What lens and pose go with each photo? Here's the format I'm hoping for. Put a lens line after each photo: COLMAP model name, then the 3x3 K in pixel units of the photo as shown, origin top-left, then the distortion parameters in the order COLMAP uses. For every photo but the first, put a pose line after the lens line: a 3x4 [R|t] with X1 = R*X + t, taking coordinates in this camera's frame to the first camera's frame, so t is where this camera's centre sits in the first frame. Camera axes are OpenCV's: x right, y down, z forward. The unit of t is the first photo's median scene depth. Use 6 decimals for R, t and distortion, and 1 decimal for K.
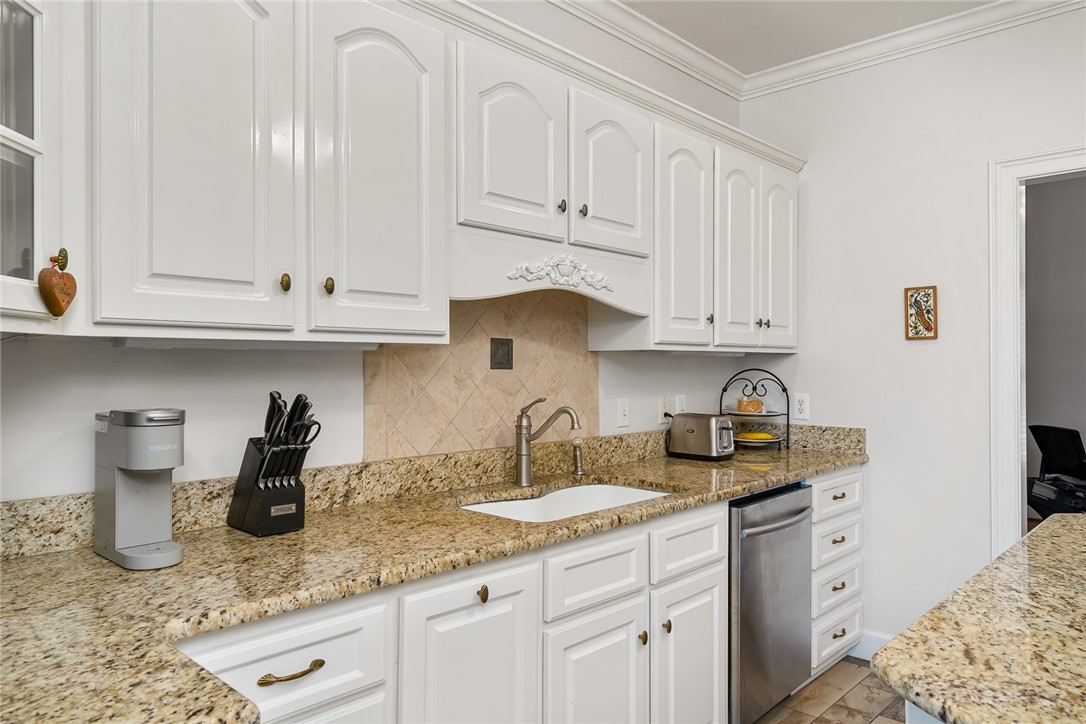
lens RADIAL K [[737.1, 0, 541.8], [0, 737.1, 363.4], [0, 0, 1]] dist [0.000225, 0.000118]
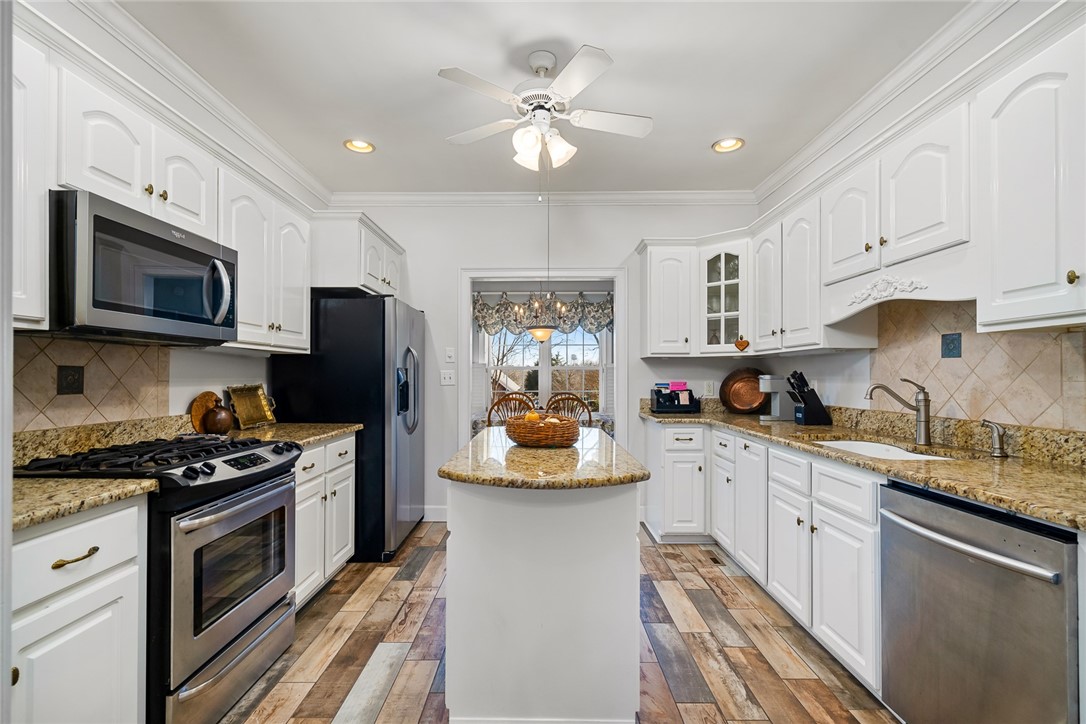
lens RADIAL K [[495.9, 0, 542.2], [0, 495.9, 368.4], [0, 0, 1]] dist [-0.000022, -0.000008]
pose [[-0.717781, -0.006037, -0.696243, 1.149987], [0.006025, 0.999871, -0.014881, 0.038282], [0.696243, -0.014877, -0.717652, 1.218115]]
